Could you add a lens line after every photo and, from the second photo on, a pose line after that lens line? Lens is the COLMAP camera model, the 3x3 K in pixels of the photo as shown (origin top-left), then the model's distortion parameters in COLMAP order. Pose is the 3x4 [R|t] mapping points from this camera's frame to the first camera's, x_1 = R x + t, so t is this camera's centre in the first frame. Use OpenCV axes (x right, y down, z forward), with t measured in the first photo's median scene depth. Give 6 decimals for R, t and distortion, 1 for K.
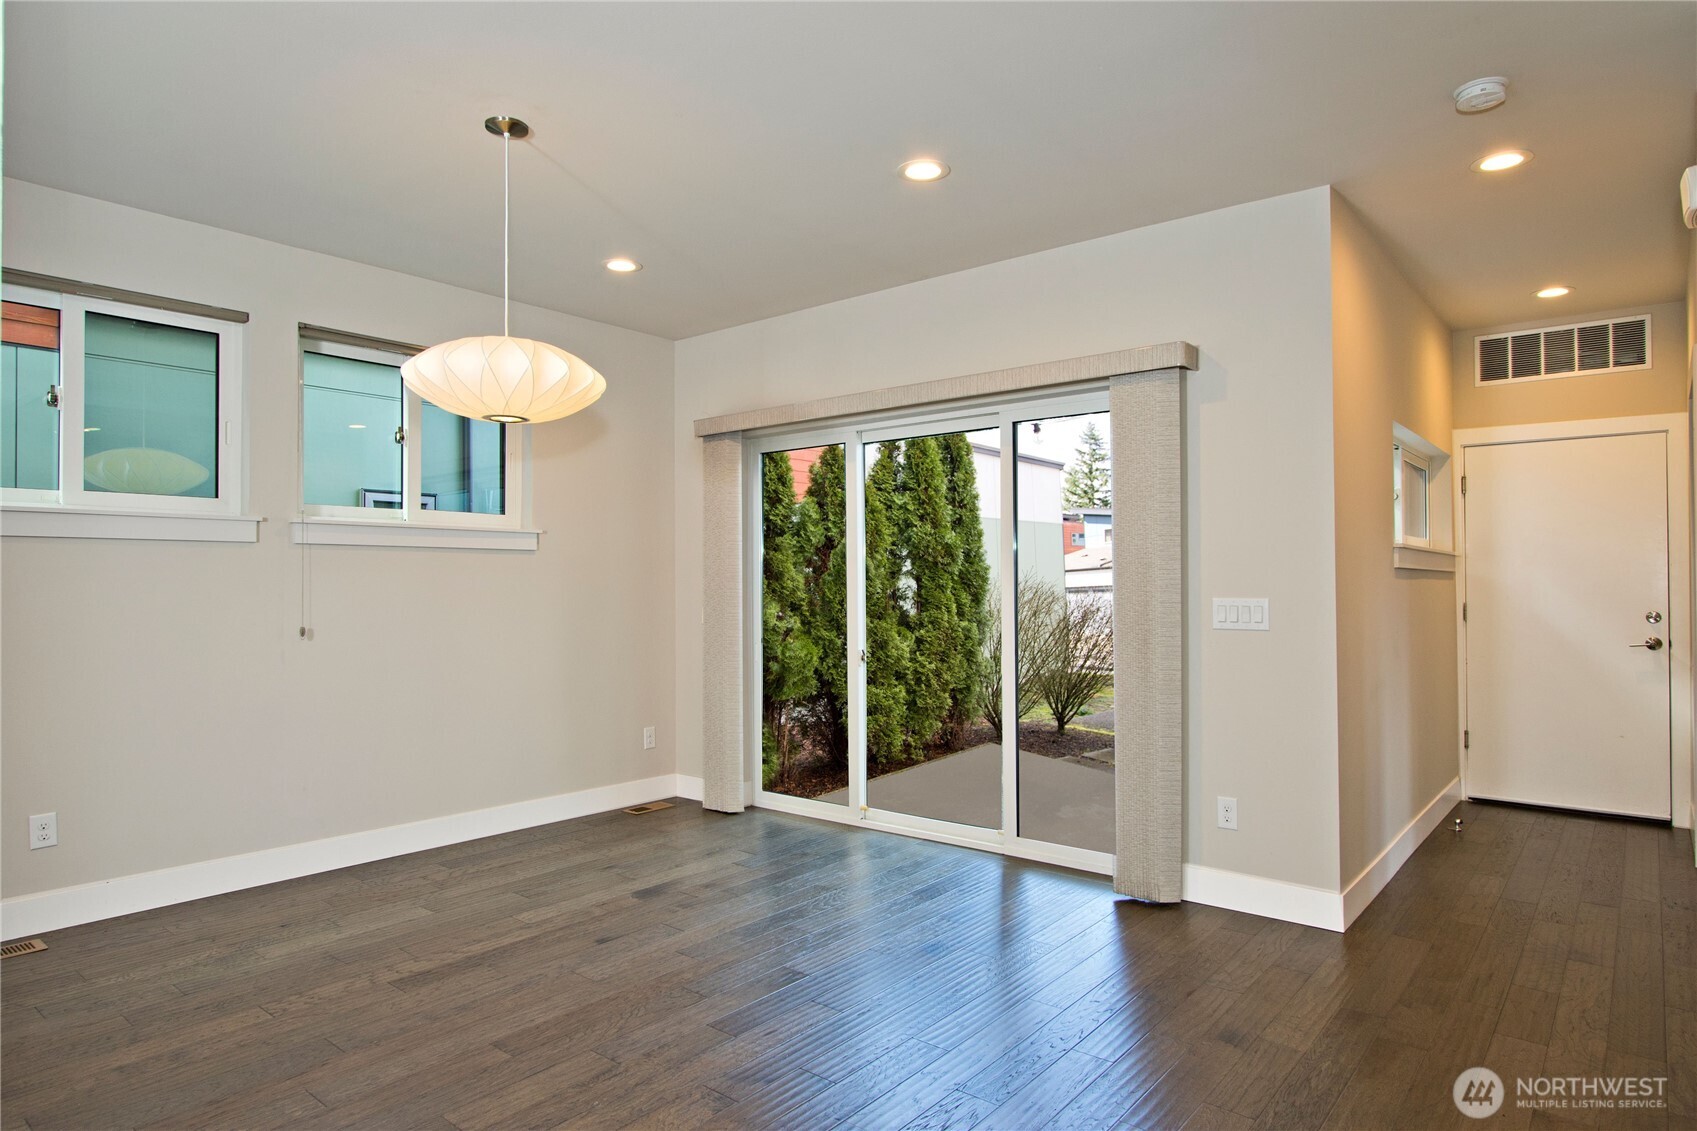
lens RADIAL K [[947.0, 0, 844.5], [0, 947.0, 574.0], [0, 0, 1]] dist [-0.004943, 0.000146]
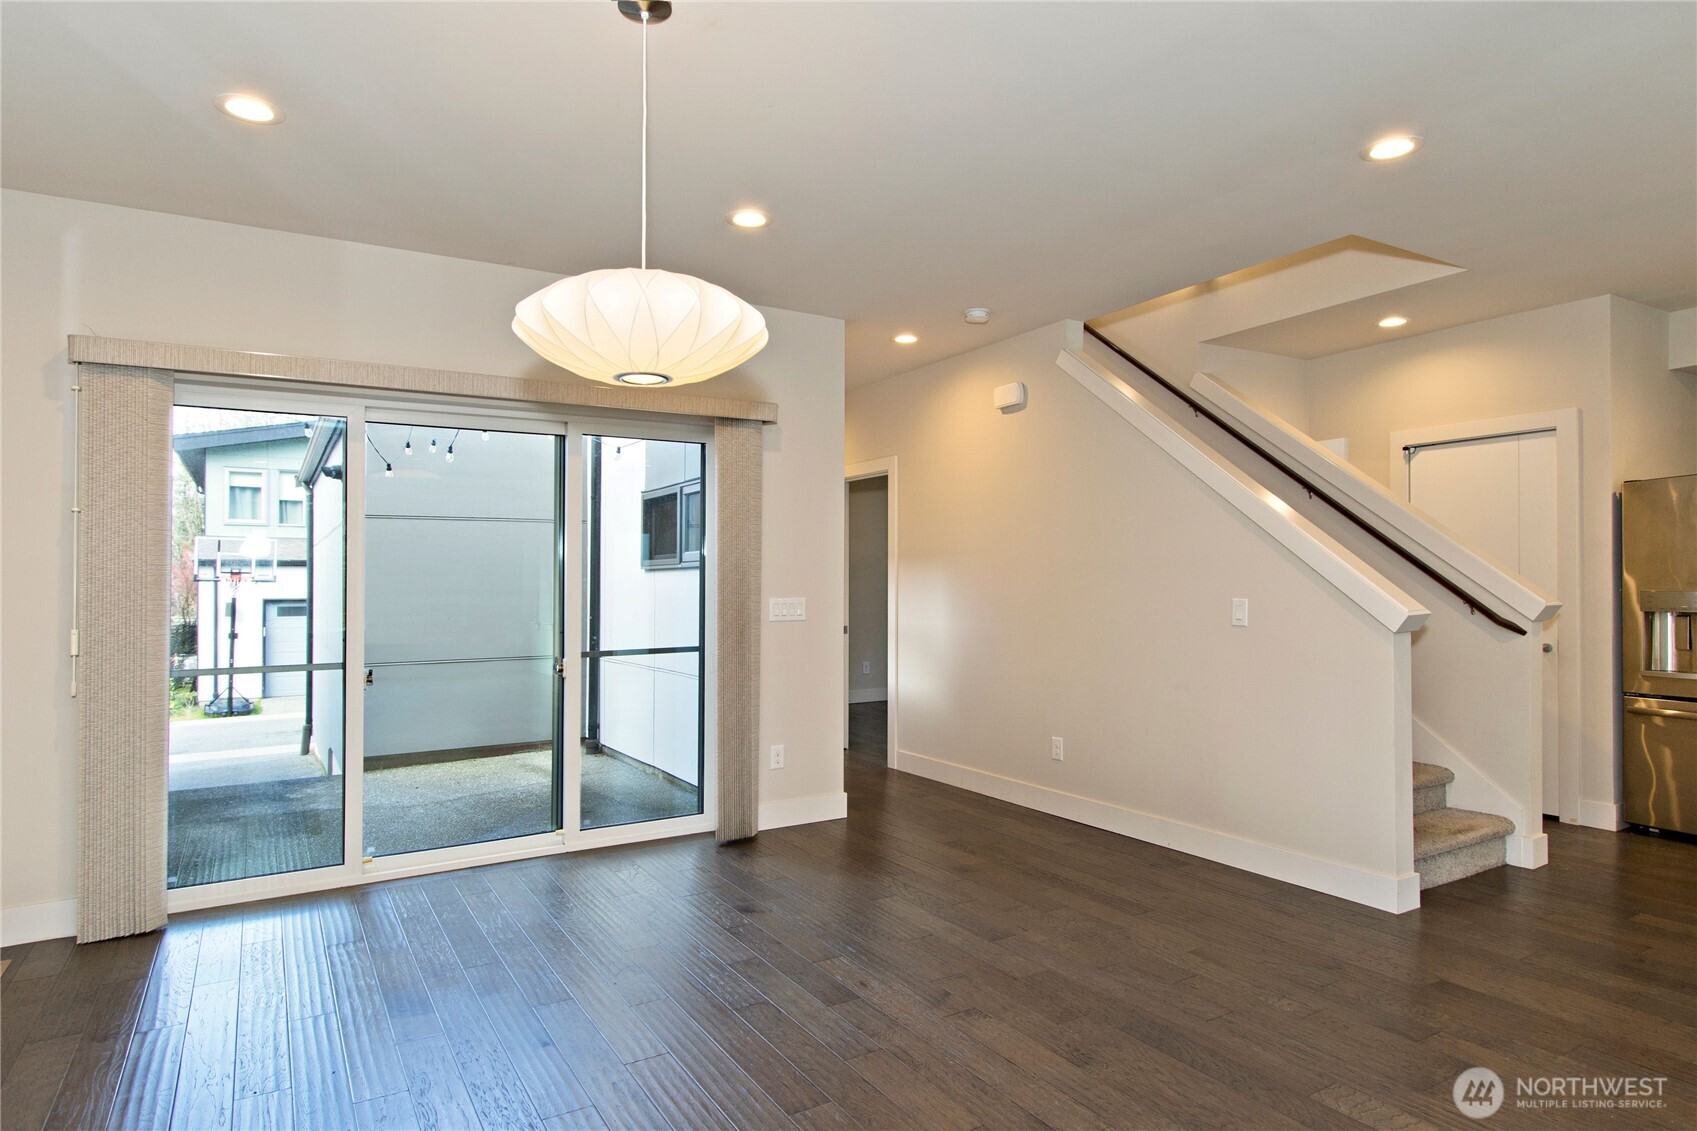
lens RADIAL K [[947.0, 0, 840.3], [0, 947.0, 566.0], [0, 0, 1]] dist [-0.004943, 0.000146]
pose [[0.330169, 0.018084, 0.943748, -0.840635], [-0.014878, 0.999792, -0.013953, -0.002607], [-0.943804, -0.009434, 0.330370, 0.467598]]
